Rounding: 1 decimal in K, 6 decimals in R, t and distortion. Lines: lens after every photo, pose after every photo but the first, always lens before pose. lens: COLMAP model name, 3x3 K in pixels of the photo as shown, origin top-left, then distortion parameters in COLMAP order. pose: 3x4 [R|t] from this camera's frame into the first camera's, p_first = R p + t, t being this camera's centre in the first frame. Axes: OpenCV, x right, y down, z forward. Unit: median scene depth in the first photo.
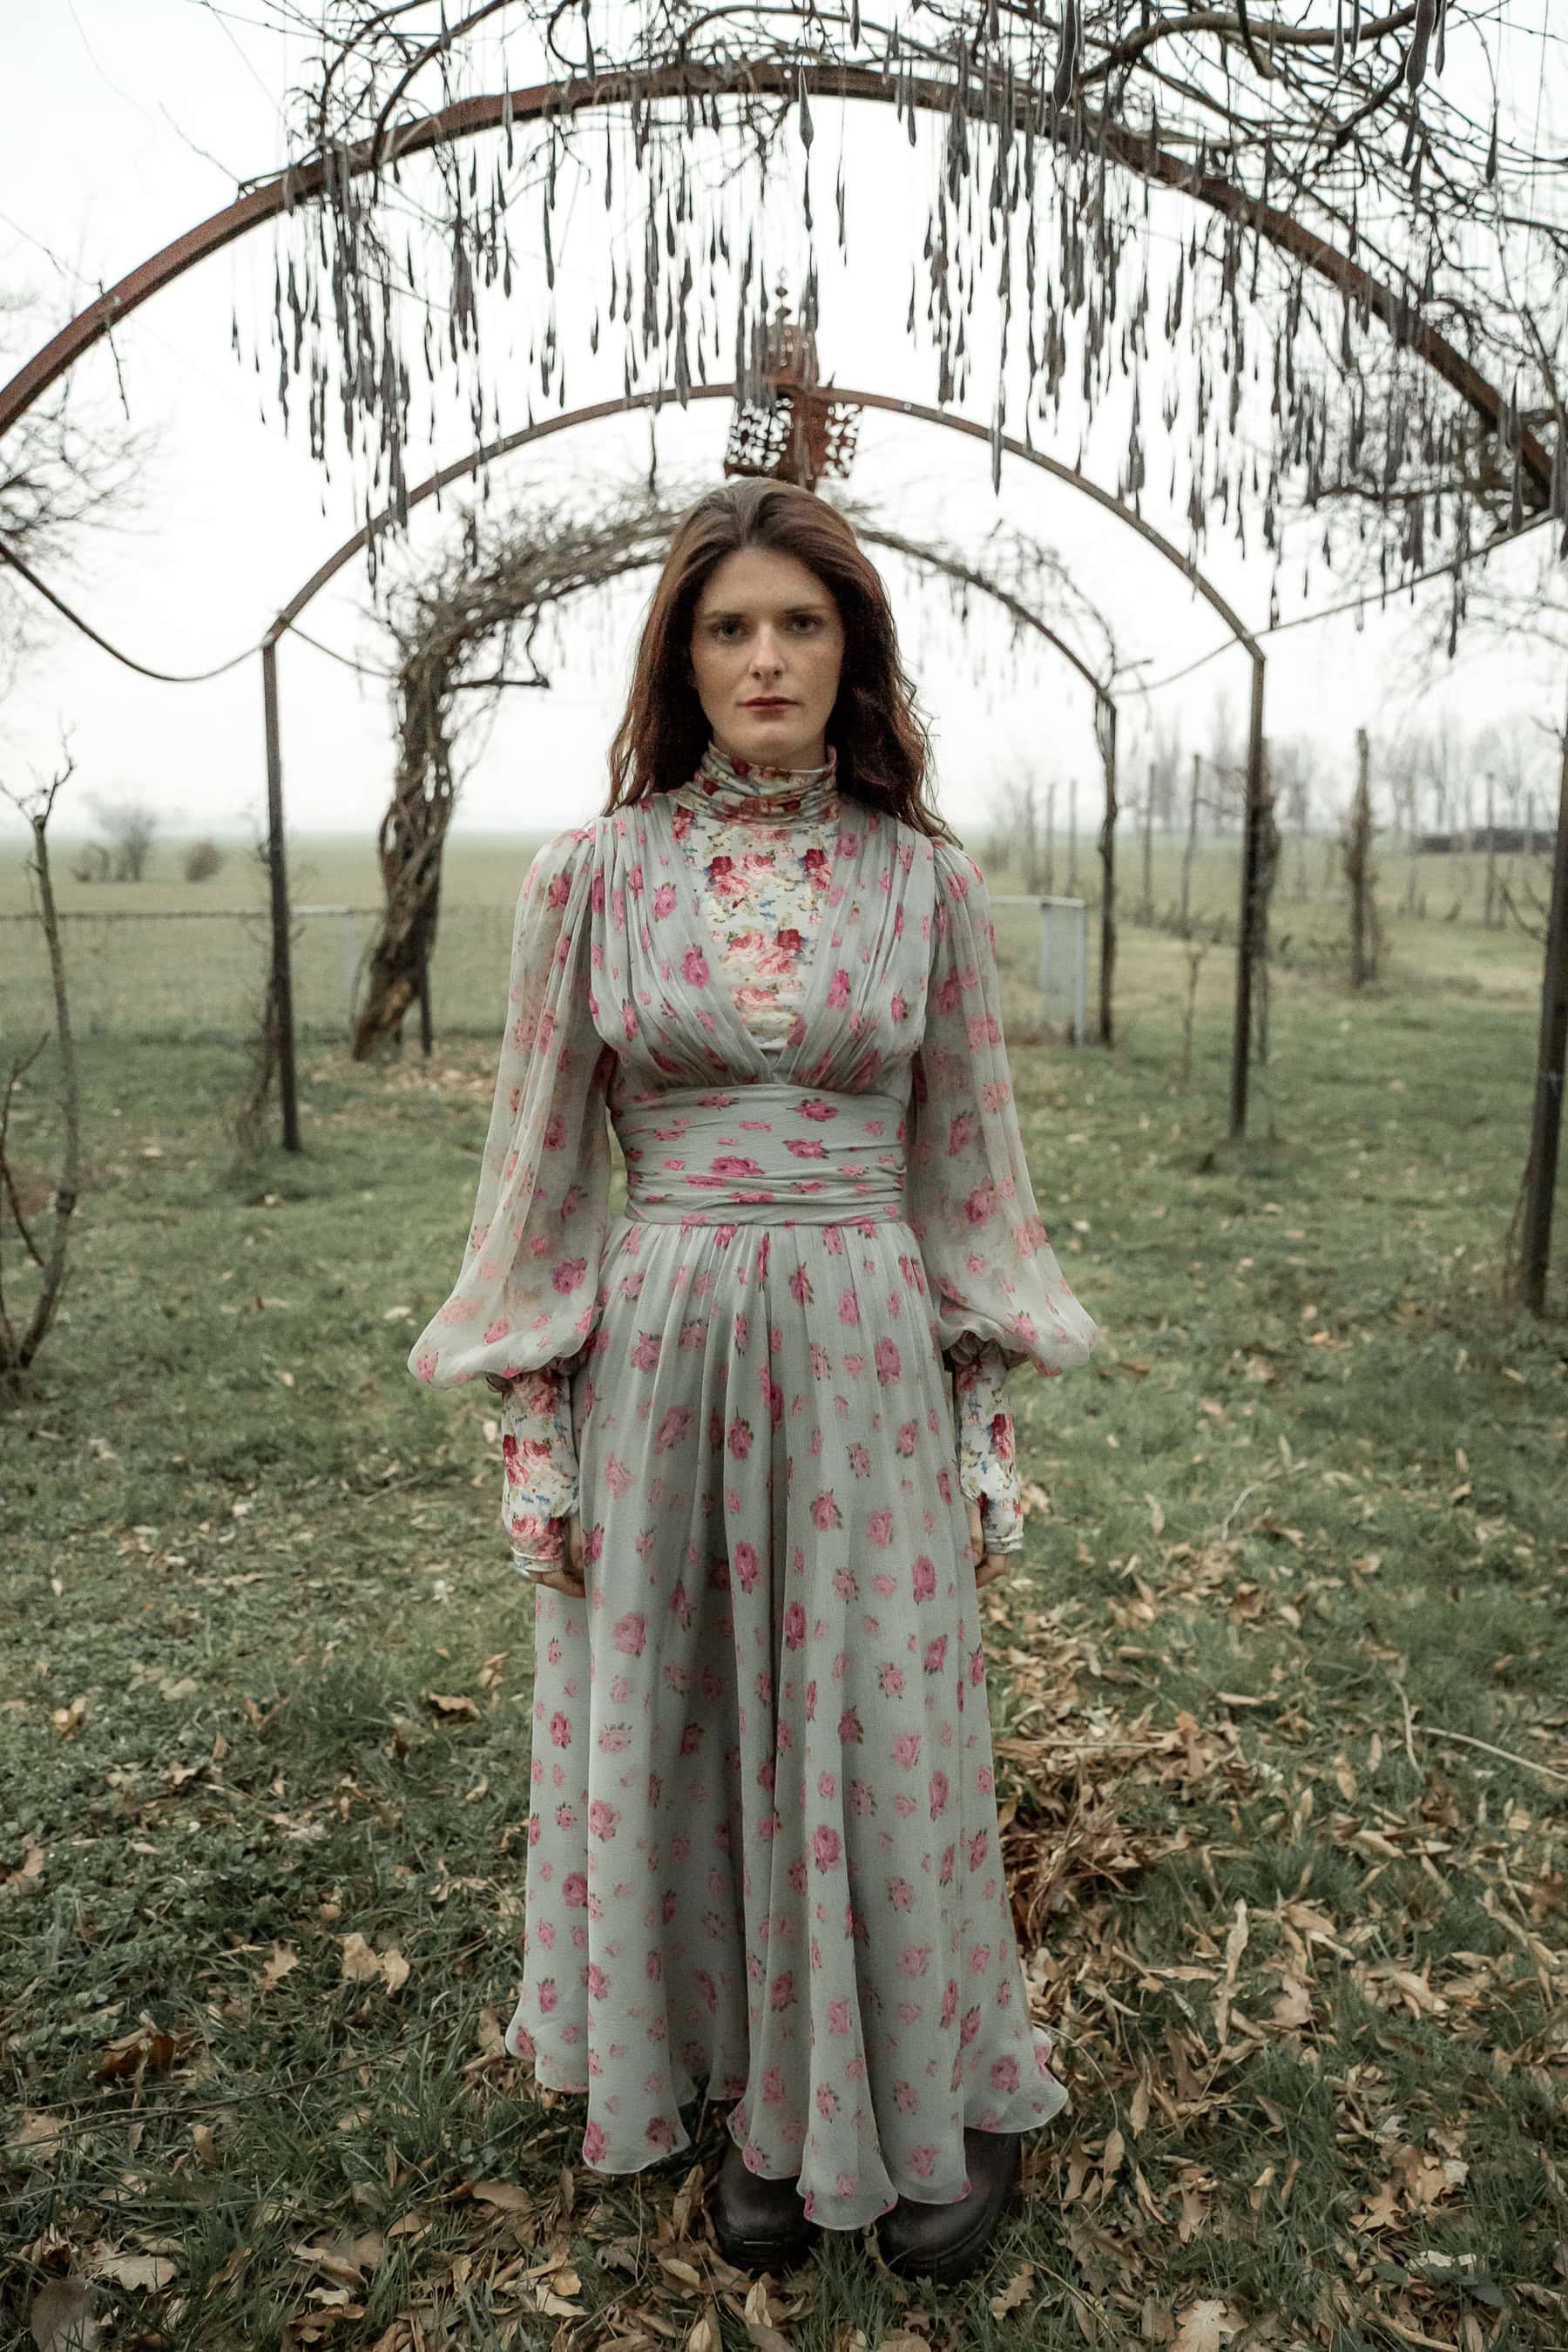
lens RADIAL K [[1745.3, 0, 784.0], [0, 1745.3, 1176.0], [0, 0, 1]] dist [-0.041184, 0.000047]
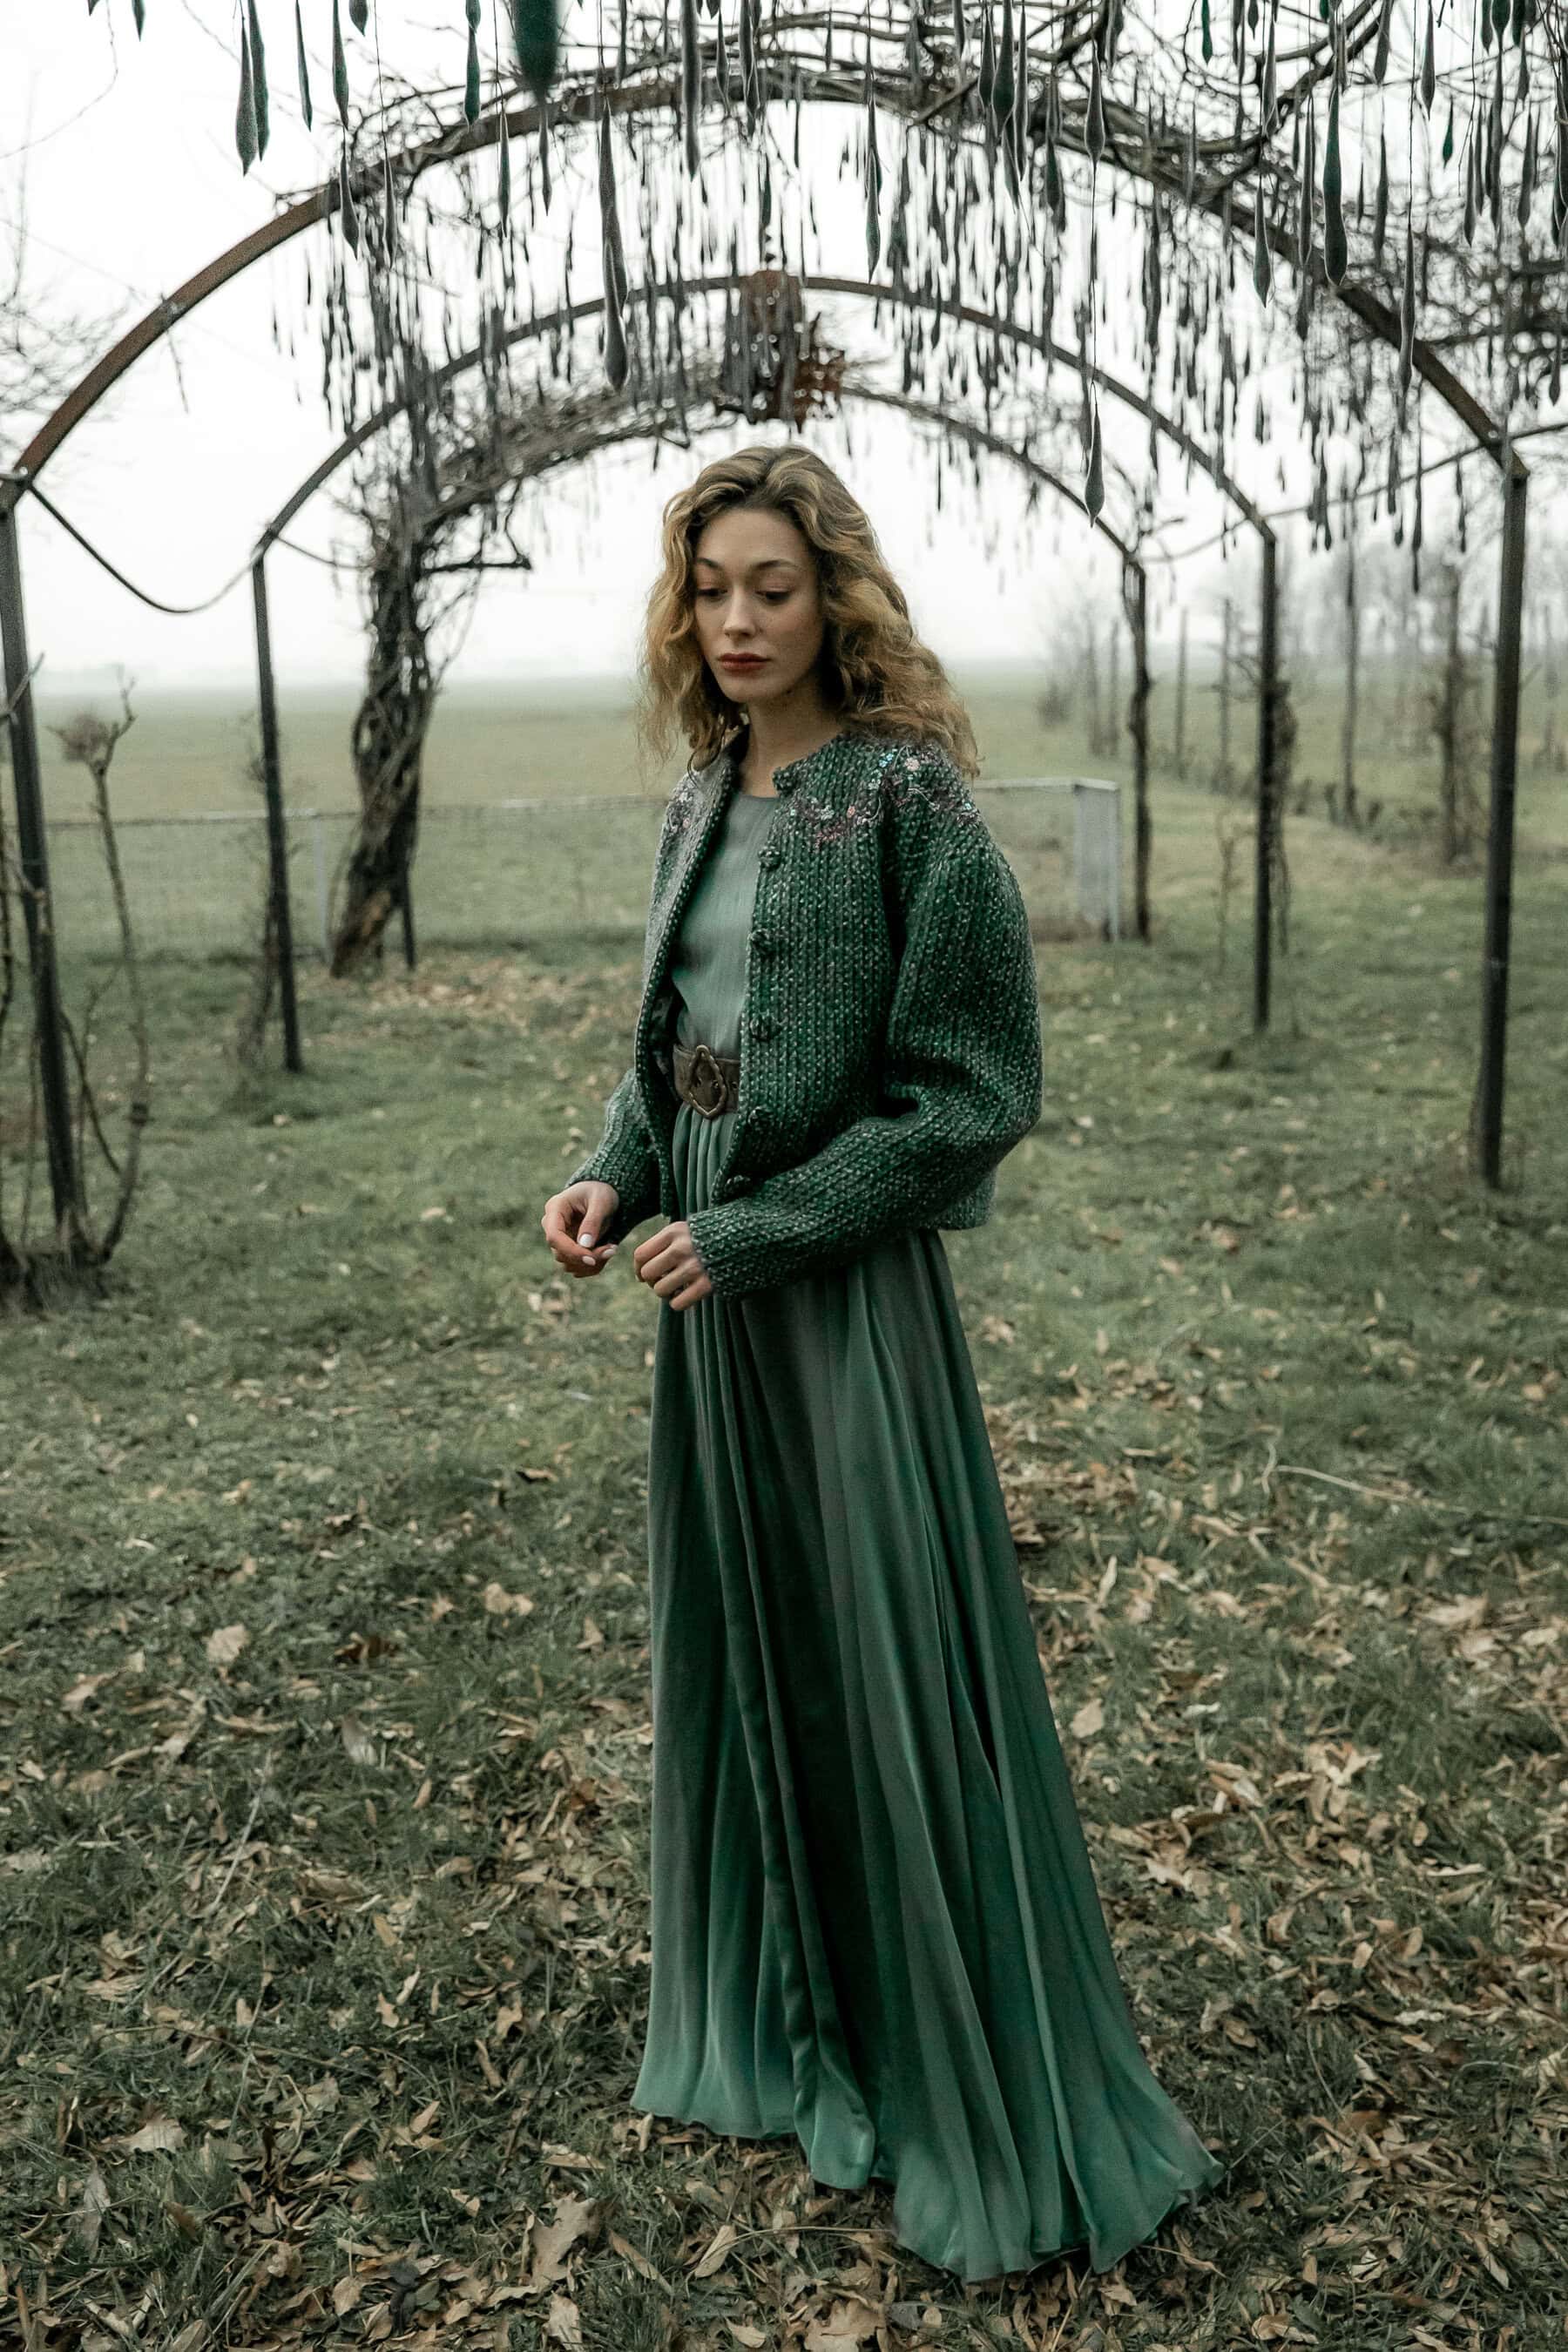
lens RADIAL K [[2167.9, 0, 792.7], [0, 2167.9, 1164.6], [0, 0, 1]] dist [0.000258, -0.001688]
pose [[0.999644, -0.025544, -0.007731, 0.009527], [0.025741, 0.999315, 0.026596, 0.017029], [0.007046, -0.026785, 0.999616, -0.300002]]
